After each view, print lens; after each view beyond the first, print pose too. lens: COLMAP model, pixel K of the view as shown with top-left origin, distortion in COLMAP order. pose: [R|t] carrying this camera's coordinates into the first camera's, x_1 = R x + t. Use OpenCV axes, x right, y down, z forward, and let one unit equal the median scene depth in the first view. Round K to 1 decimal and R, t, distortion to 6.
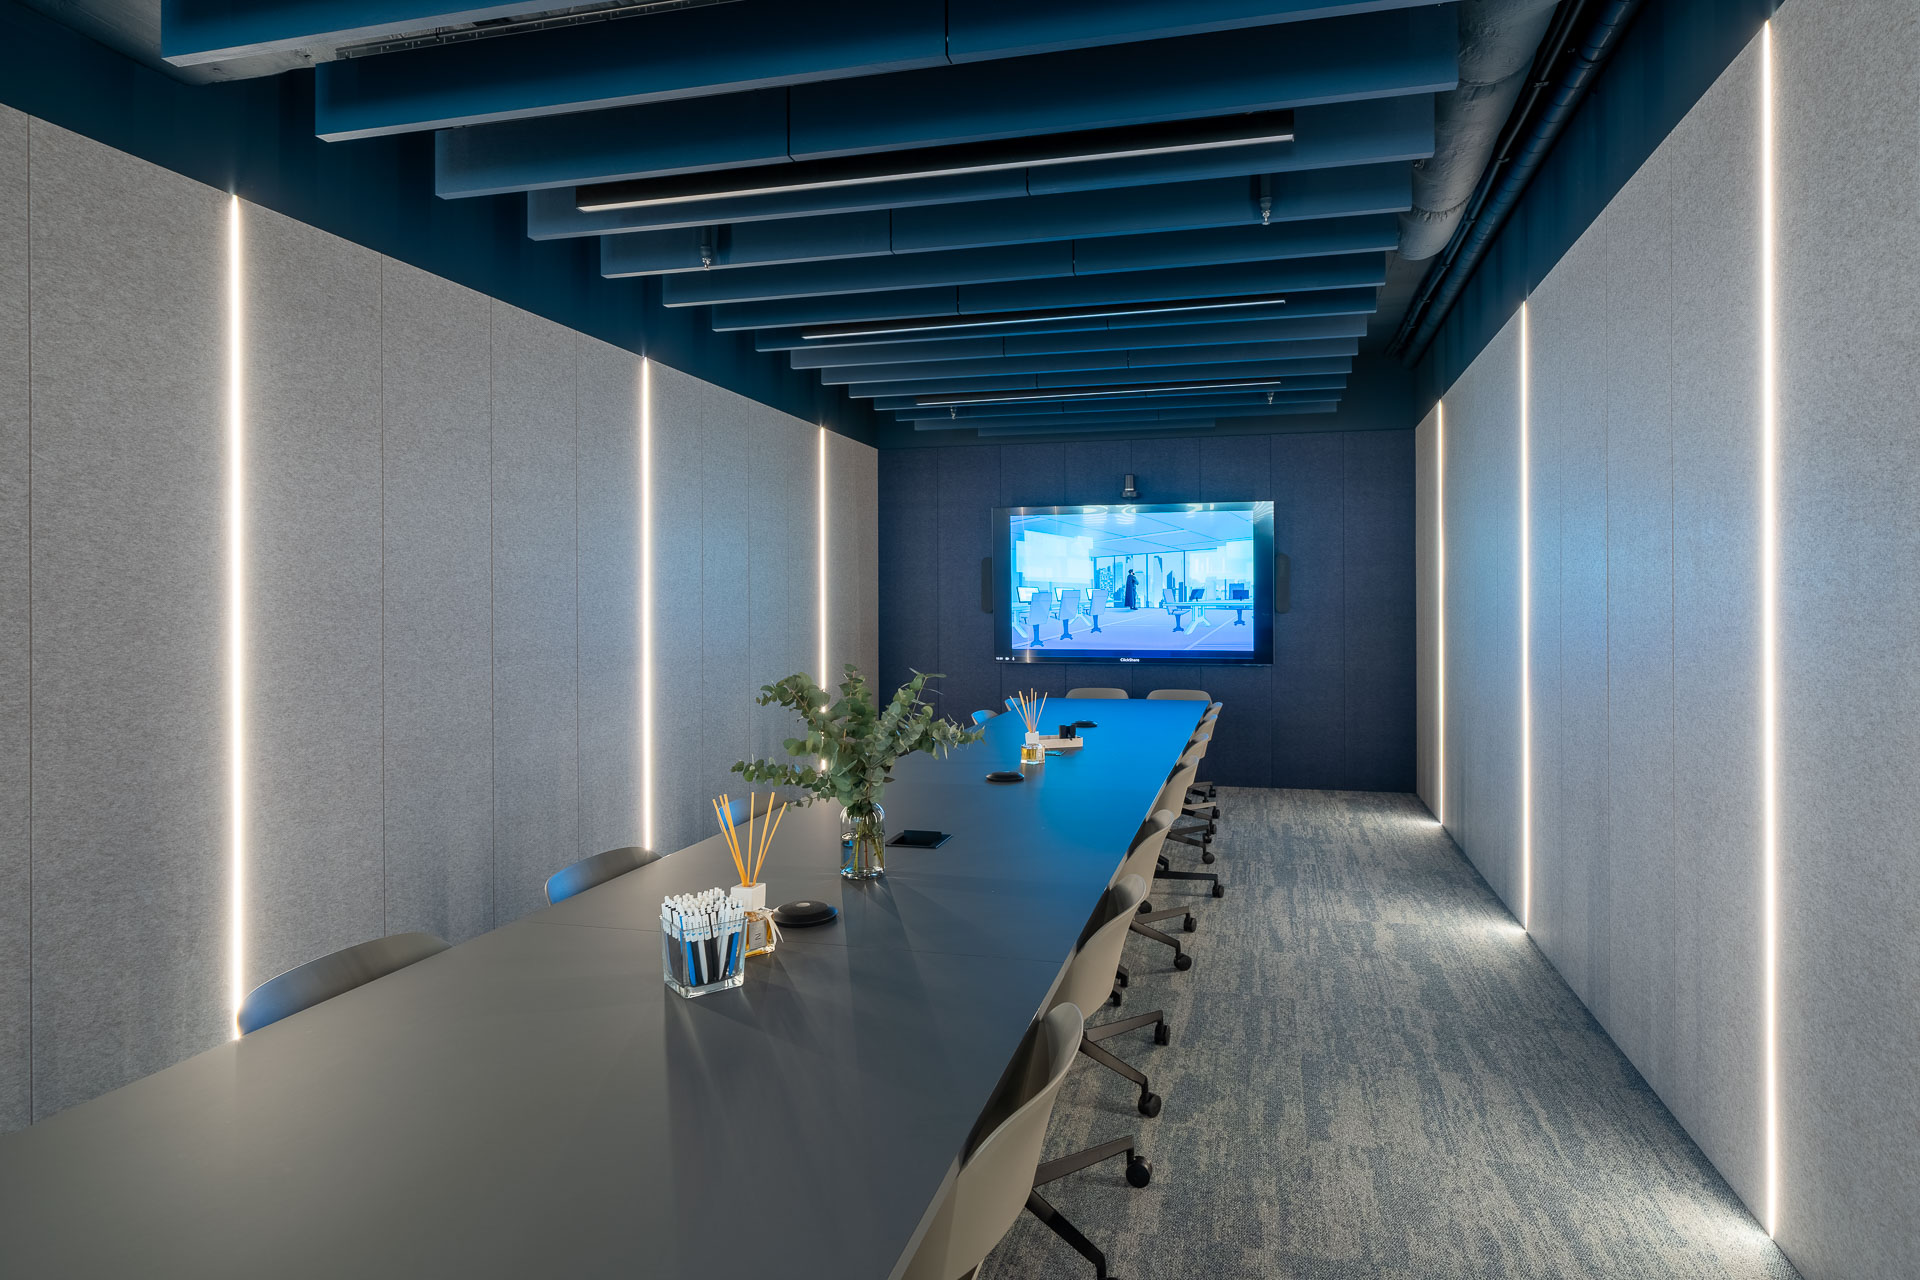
lens RADIAL K [[1318.7, 0, 961.8], [0, 1318.7, 605.1], [0, 0, 1]] dist [0.000412, -0.000557]
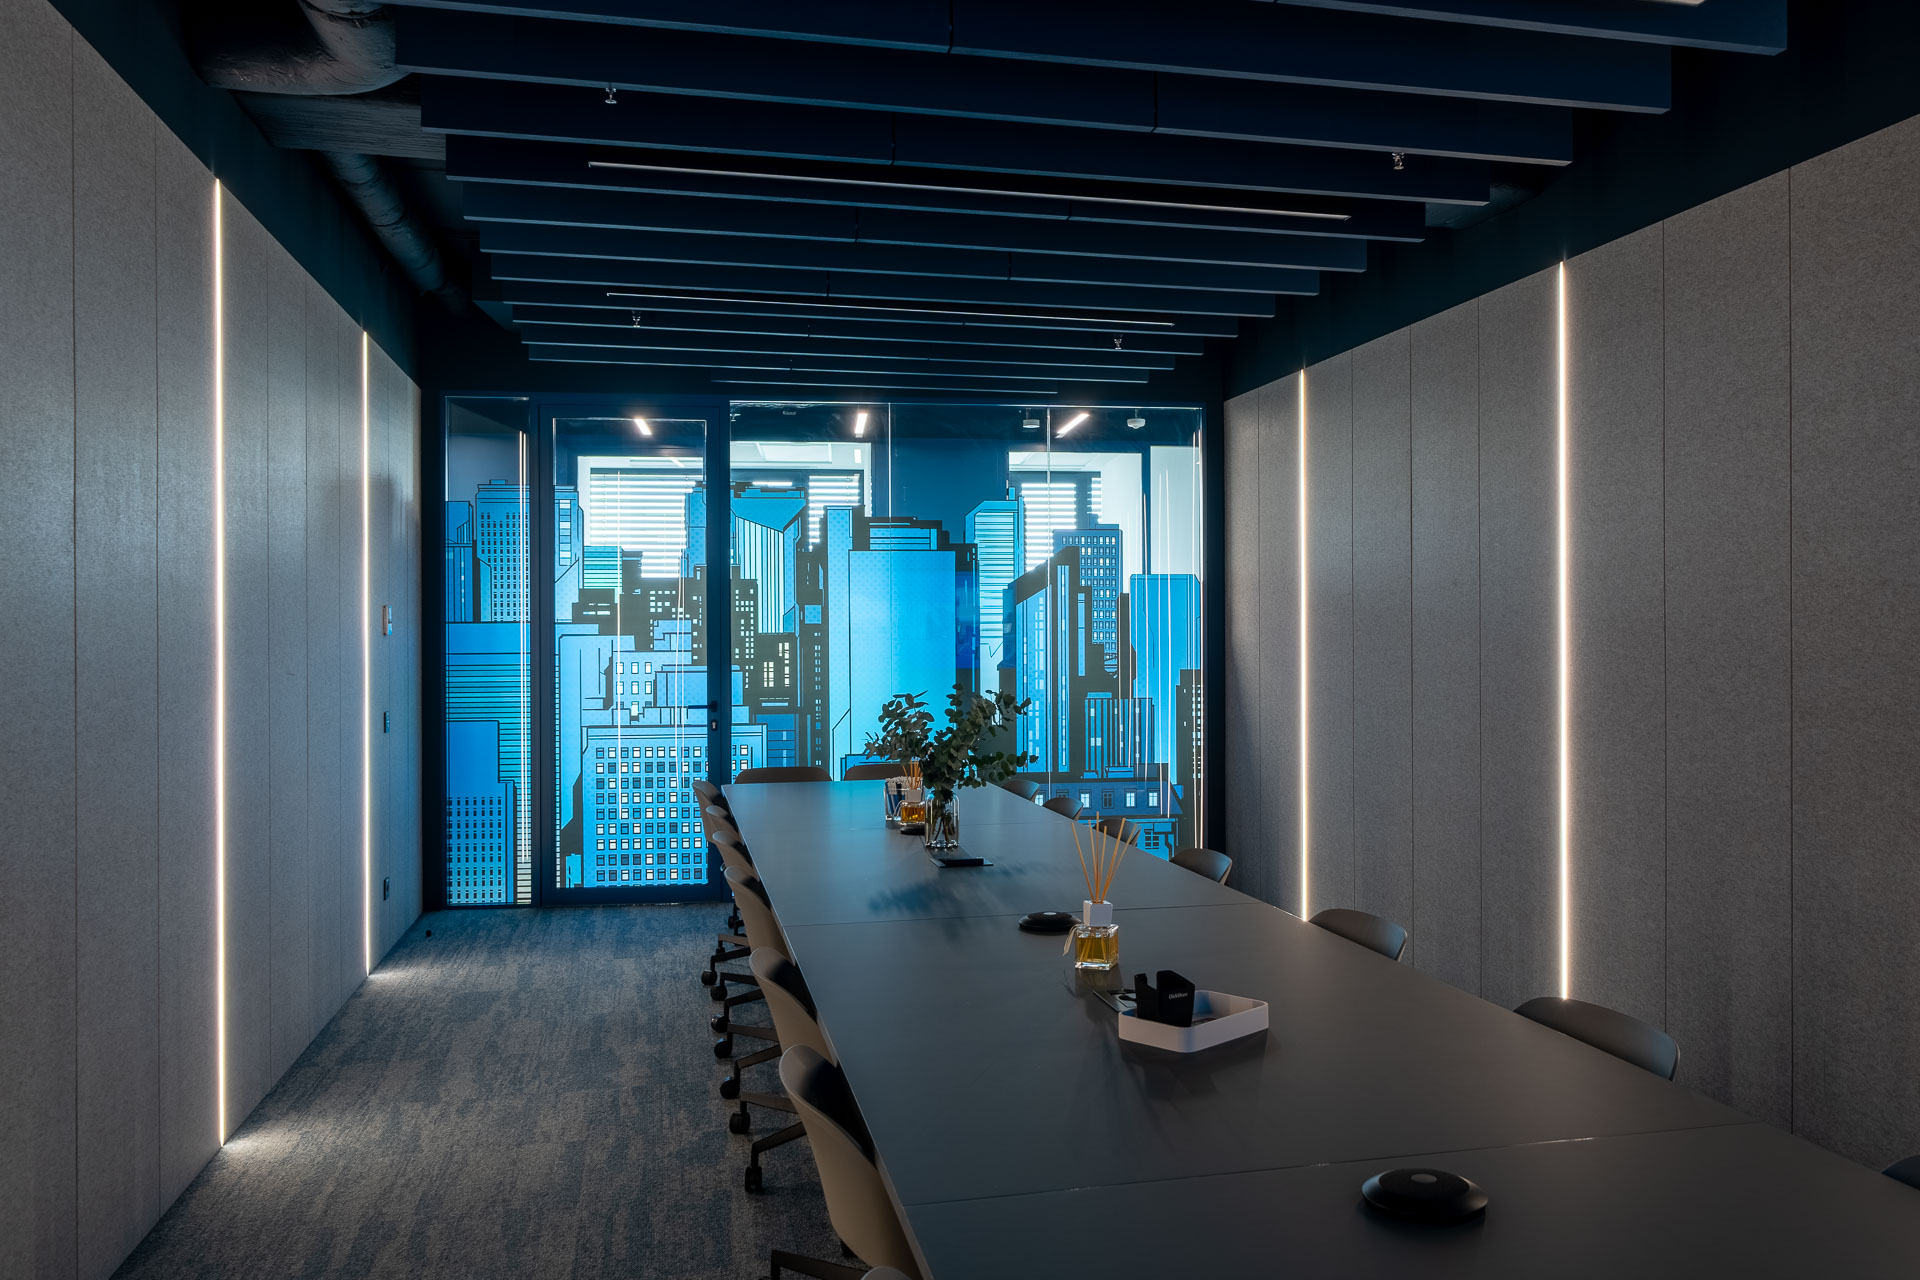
lens RADIAL K [[1221.0, 0, 960.0], [0, 1221.0, 640.0], [0, 0, 1]] dist [-0.004350, -0.001718]
pose [[-0.890355, 0.007968, -0.455197, 0.349421], [0.005926, 0.999965, 0.005913, -0.002443], [0.455228, 0.002567, -0.890371, 1.600895]]
